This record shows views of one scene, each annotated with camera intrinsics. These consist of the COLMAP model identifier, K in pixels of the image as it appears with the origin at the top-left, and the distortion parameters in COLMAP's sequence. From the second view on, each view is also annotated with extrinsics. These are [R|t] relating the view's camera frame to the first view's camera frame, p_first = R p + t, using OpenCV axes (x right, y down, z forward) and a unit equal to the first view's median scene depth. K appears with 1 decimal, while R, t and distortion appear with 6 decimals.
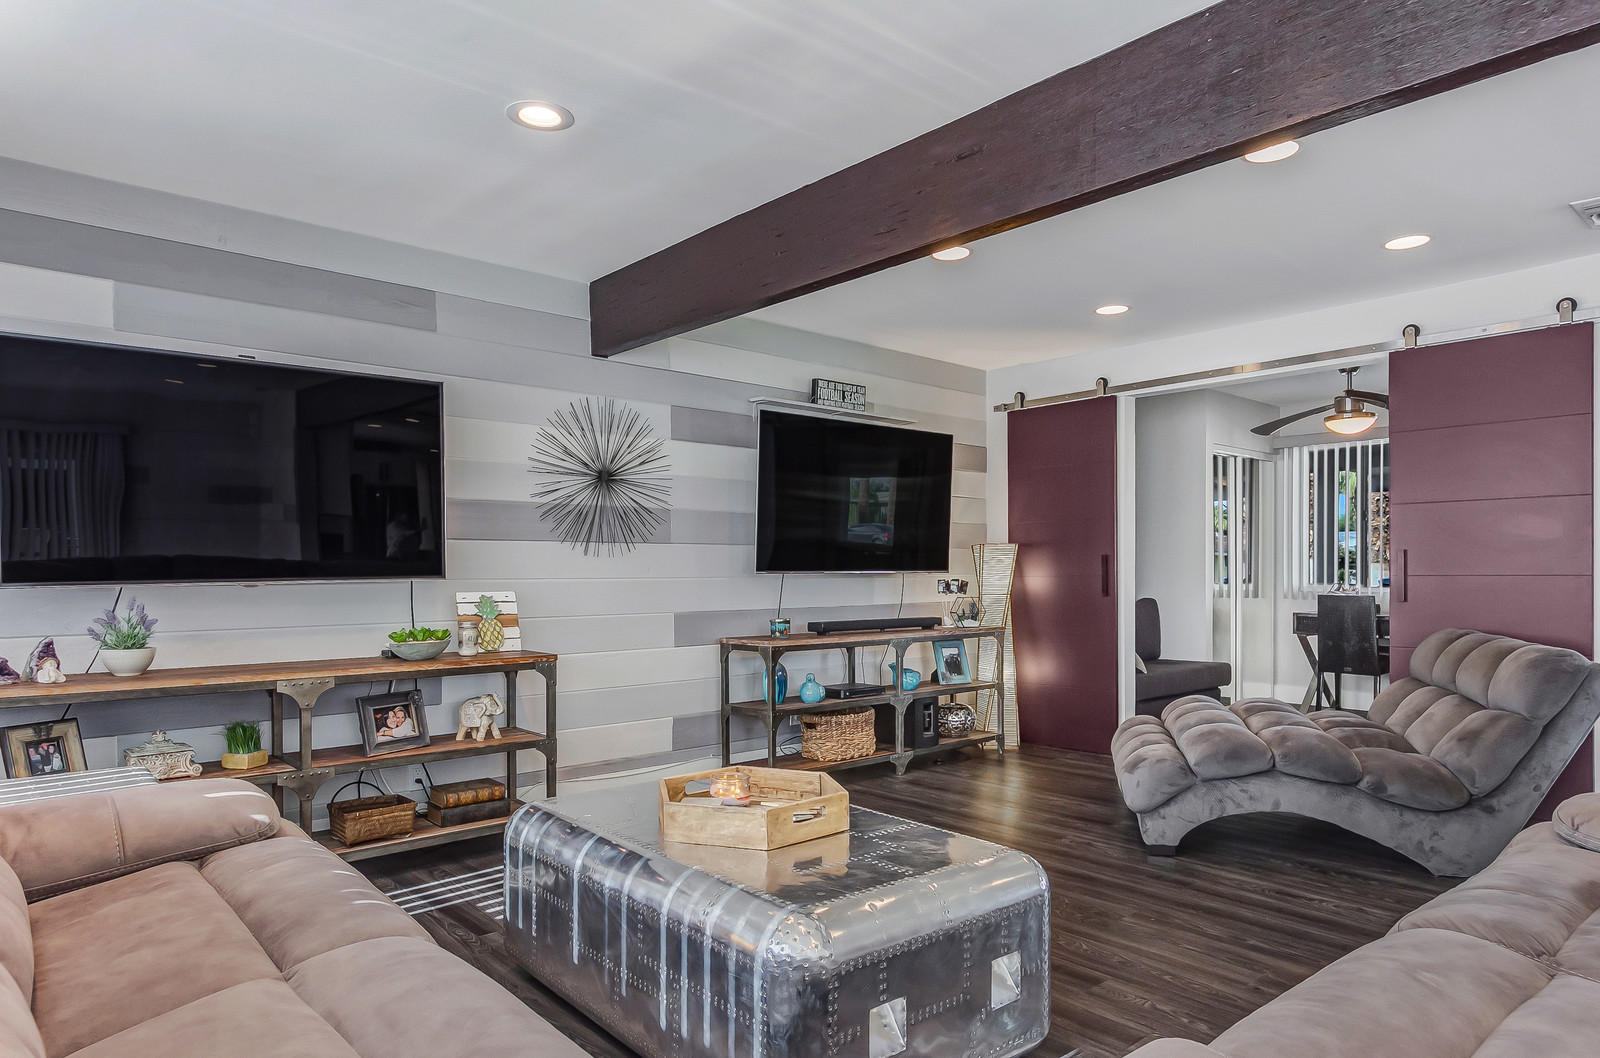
lens RADIAL K [[978.7, 0, 781.4], [0, 978.7, 580.0], [0, 0, 1]] dist [0.004701, -0.001569]
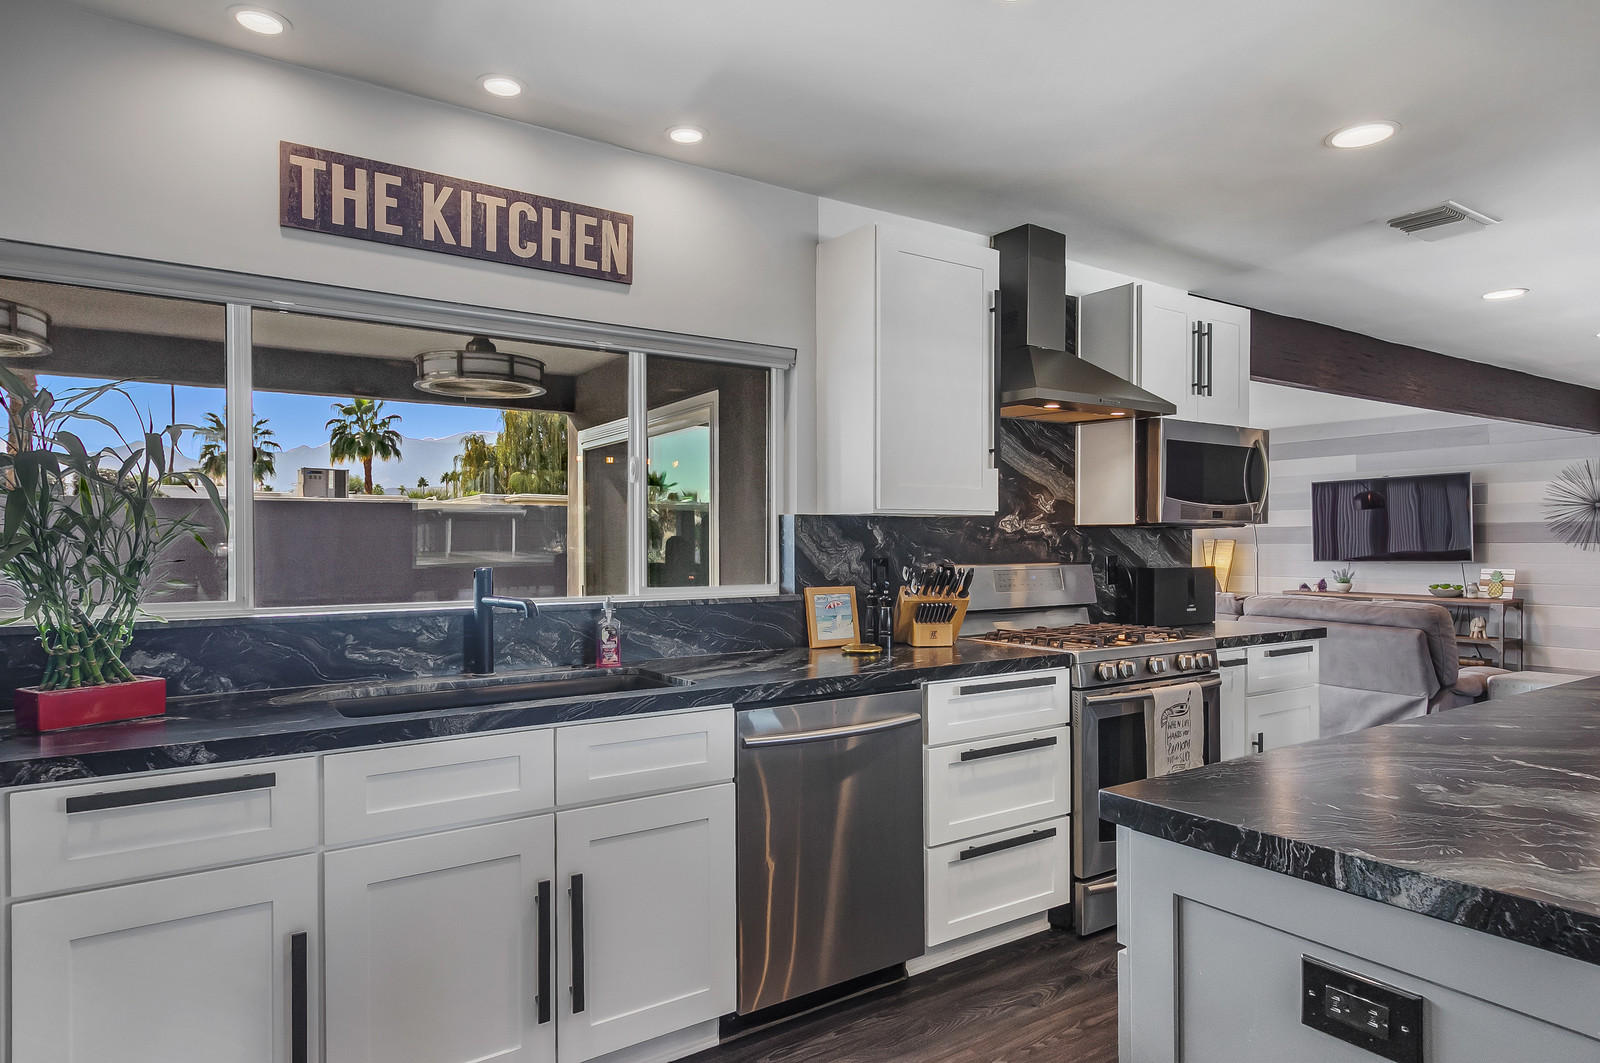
lens RADIAL K [[934.1, 0, 820.3], [0, 934.1, 543.9], [0, 0, 1]] dist [0.004762, -0.000550]
pose [[-0.117566, 0.002453, -0.993062, 1.606440], [-0.007026, 0.999970, 0.003302, -0.032630], [0.993040, 0.007366, -0.117545, -0.153301]]
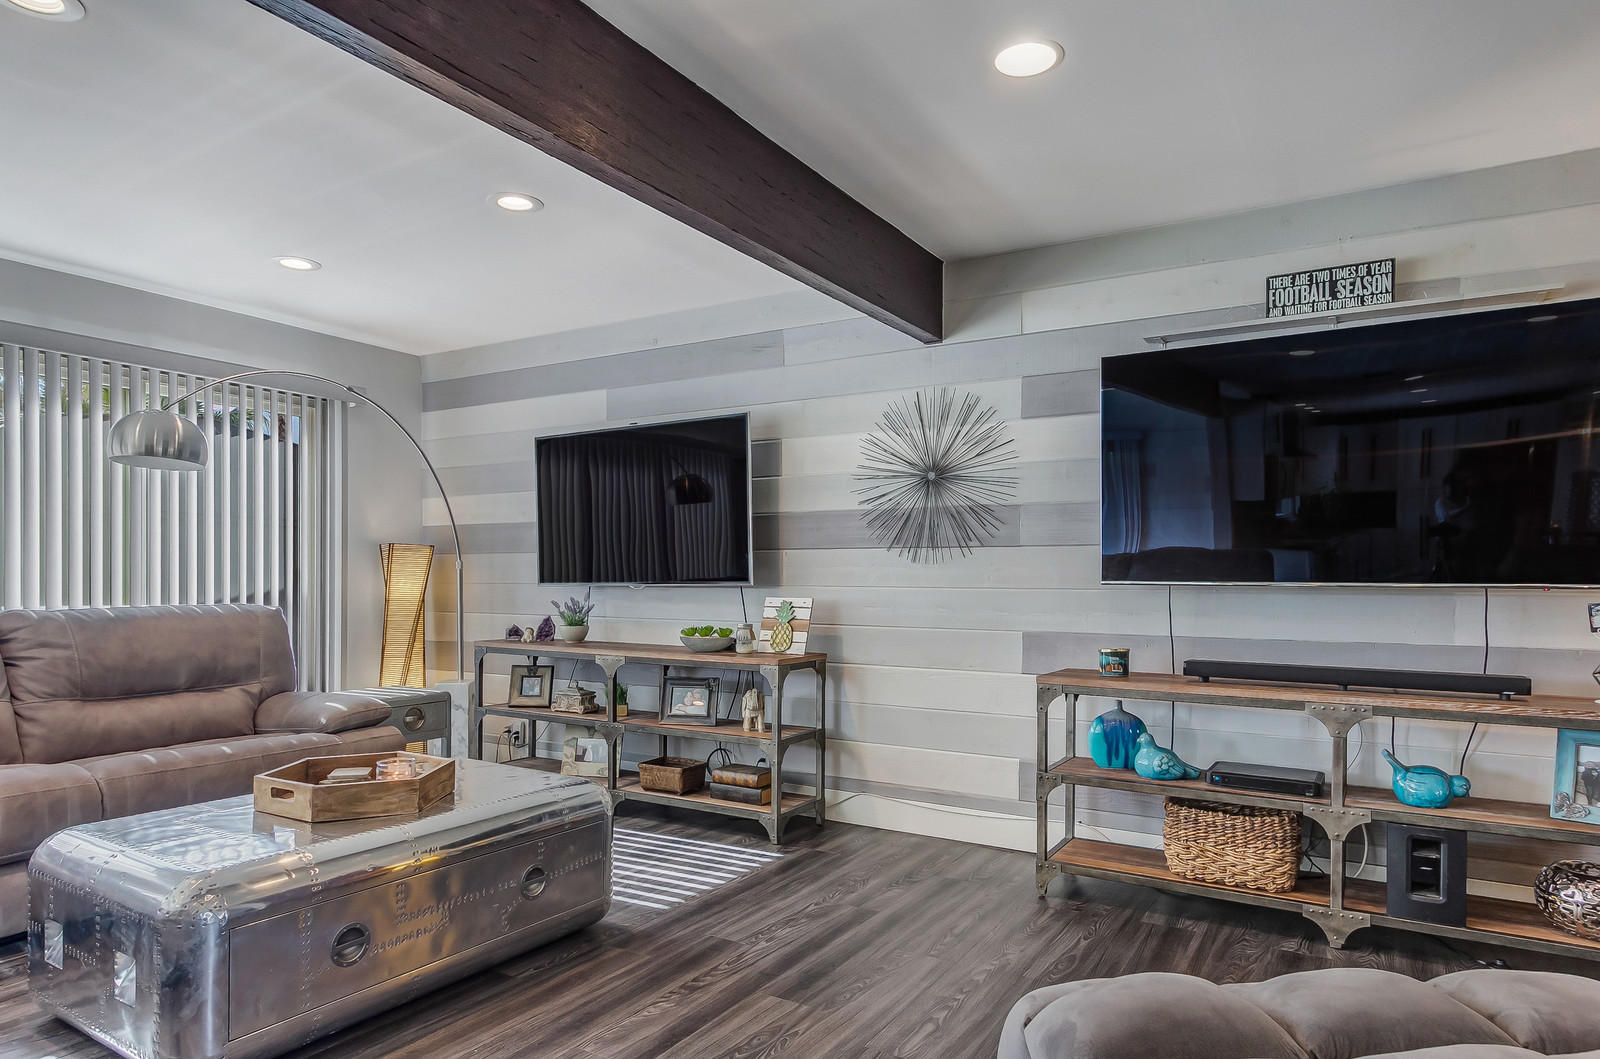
lens RADIAL K [[978.7, 0, 781.4], [0, 978.7, 580.5], [0, 0, 1]] dist [0.004701, -0.001569]
pose [[0.288257, 0.009051, -0.957510, 0.649544], [-0.014524, 0.999882, 0.005079, -0.010723], [0.957443, 0.012443, 0.288355, 0.609536]]
